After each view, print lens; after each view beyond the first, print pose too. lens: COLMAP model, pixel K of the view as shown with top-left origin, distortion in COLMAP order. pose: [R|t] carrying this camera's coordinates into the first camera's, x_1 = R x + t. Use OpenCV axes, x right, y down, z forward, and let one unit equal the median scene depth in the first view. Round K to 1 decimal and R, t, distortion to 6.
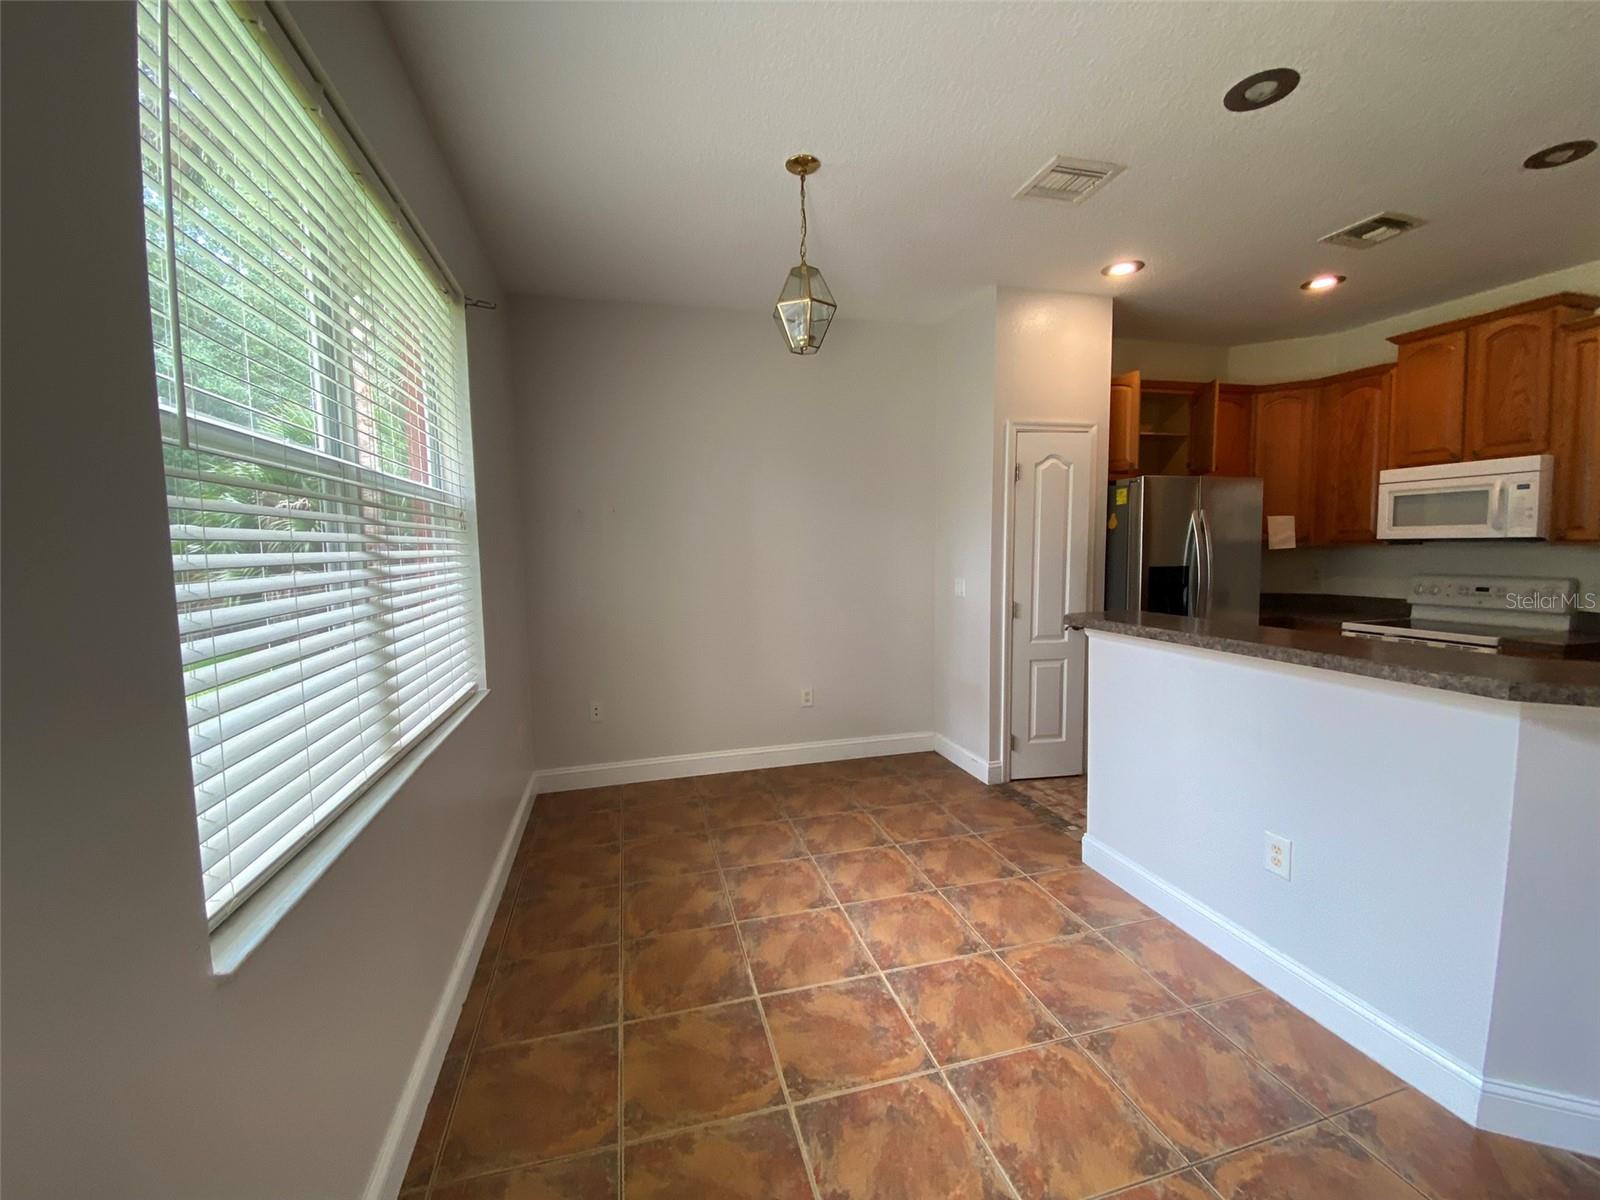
lens RADIAL K [[657.1, 0, 790.3], [0, 657.1, 594.5], [0, 0, 1]] dist [0.020582, -0.000504]
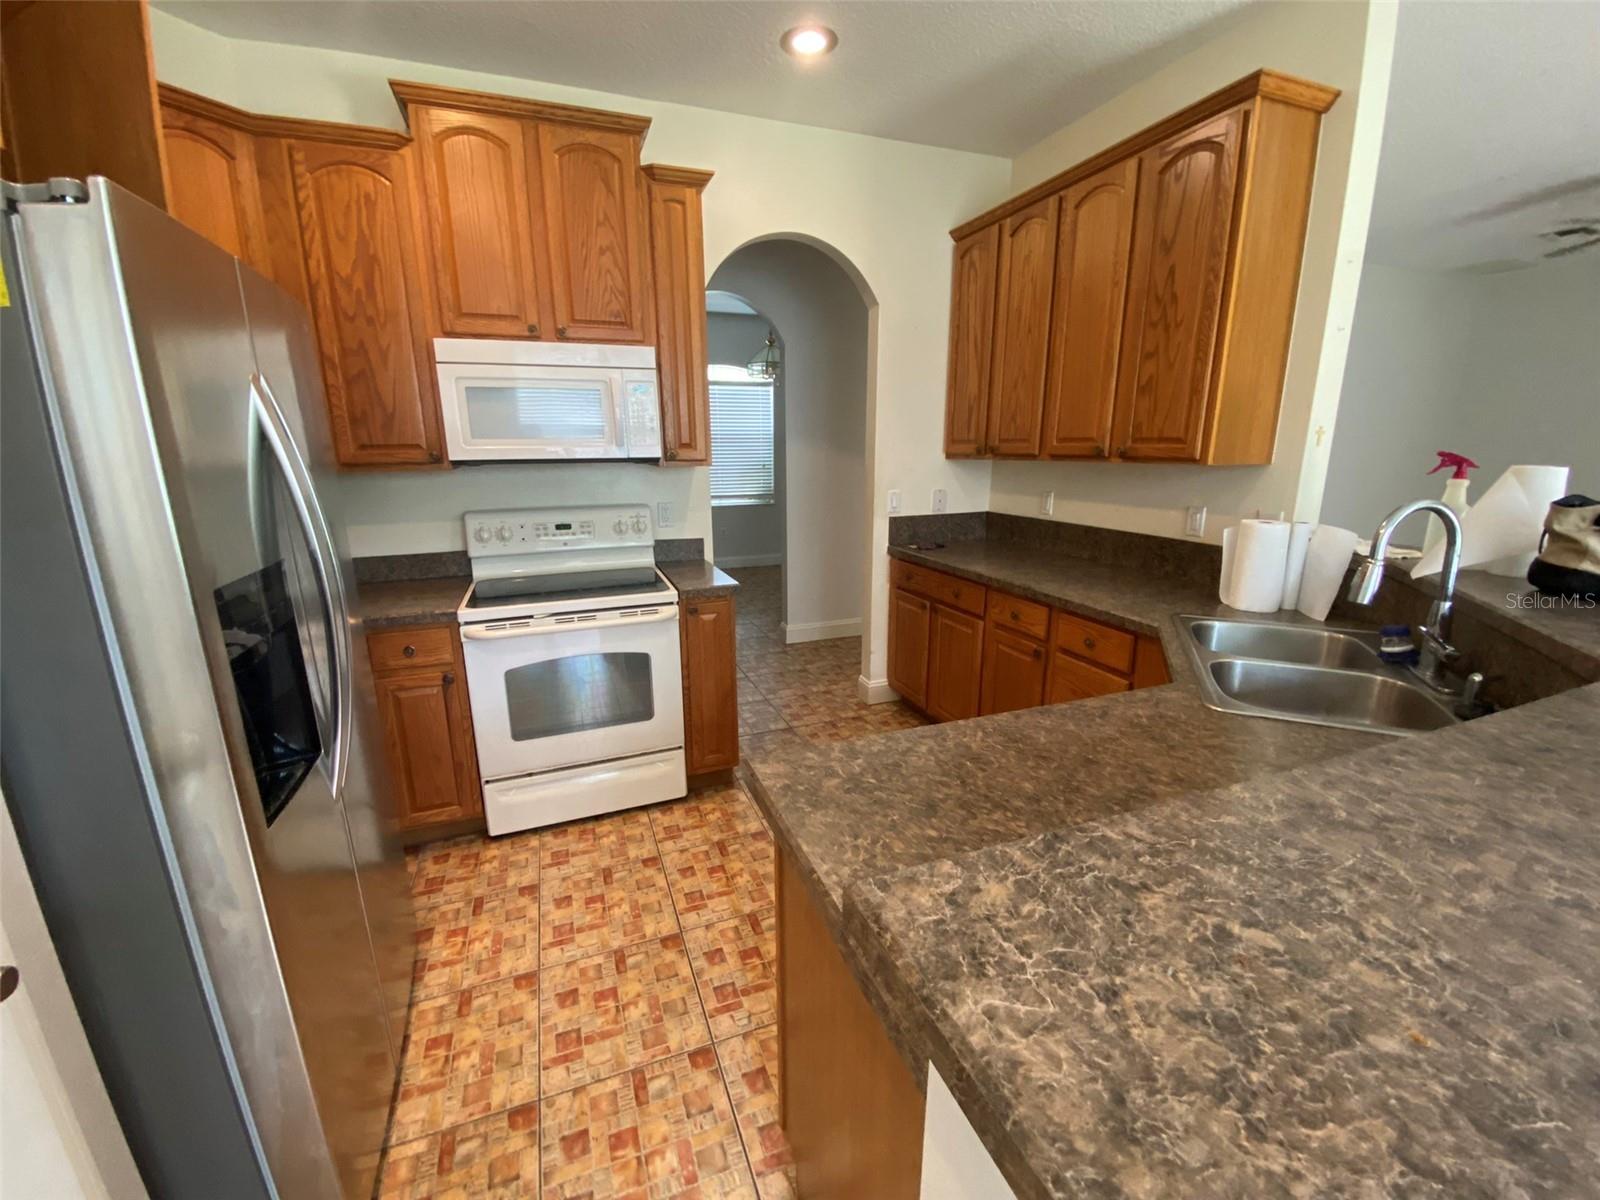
lens RADIAL K [[657.1, 0, 790.3], [0, 657.1, 594.5], [0, 0, 1]] dist [0.020582, -0.000504]
pose [[-0.101627, -0.203878, 0.973707, 0.260306], [0.089590, 0.972922, 0.213064, -0.065911], [-0.990780, 0.108887, -0.080609, 0.785433]]
